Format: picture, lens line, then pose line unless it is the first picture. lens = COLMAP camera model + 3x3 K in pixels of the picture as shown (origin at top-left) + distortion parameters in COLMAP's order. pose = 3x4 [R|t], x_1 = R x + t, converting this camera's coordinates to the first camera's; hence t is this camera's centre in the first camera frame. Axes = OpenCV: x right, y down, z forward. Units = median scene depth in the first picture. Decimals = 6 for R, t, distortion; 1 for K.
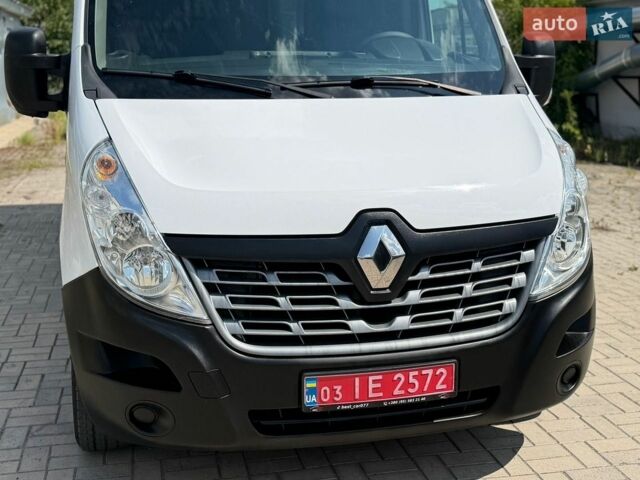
lens RADIAL K [[805.7, 0, 320.0], [0, 805.7, 240.0], [0, 0, 1]] dist [0.099362, -0.026061]
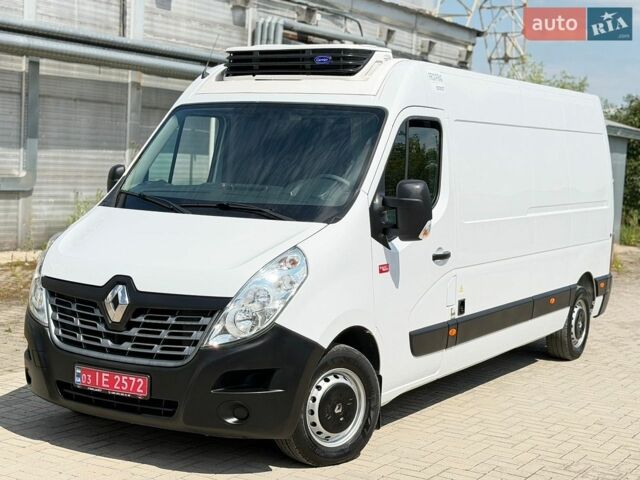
lens RADIAL K [[1051.8, 0, 320.0], [0, 1051.8, 240.0], [0, 0, 1]] dist [0.151794, 0.006710]
pose [[0.711381, 0.079350, -0.698313, 1.896163], [-0.191889, 0.977783, -0.084374, -0.003006], [0.676103, 0.194020, 0.710803, -0.319628]]
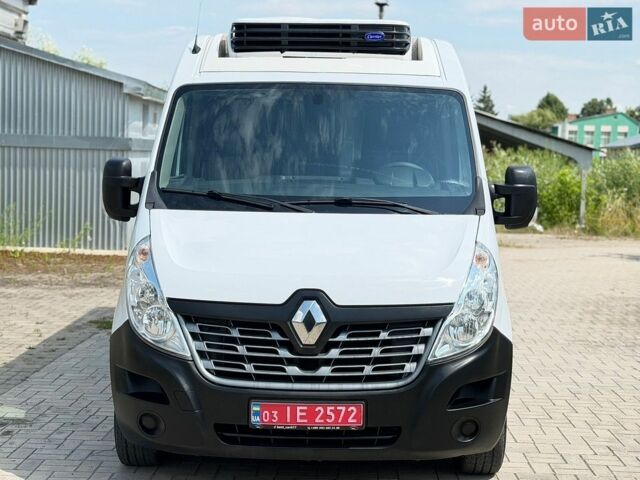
lens RADIAL K [[1051.8, 0, 320.0], [0, 1051.8, 240.0], [0, 0, 1]] dist [0.151794, 0.006710]
pose [[0.968479, 0.036405, -0.246422, 0.543290], [-0.070503, 0.988873, -0.130998, 0.118753], [0.238910, 0.144242, 0.960269, -0.811400]]
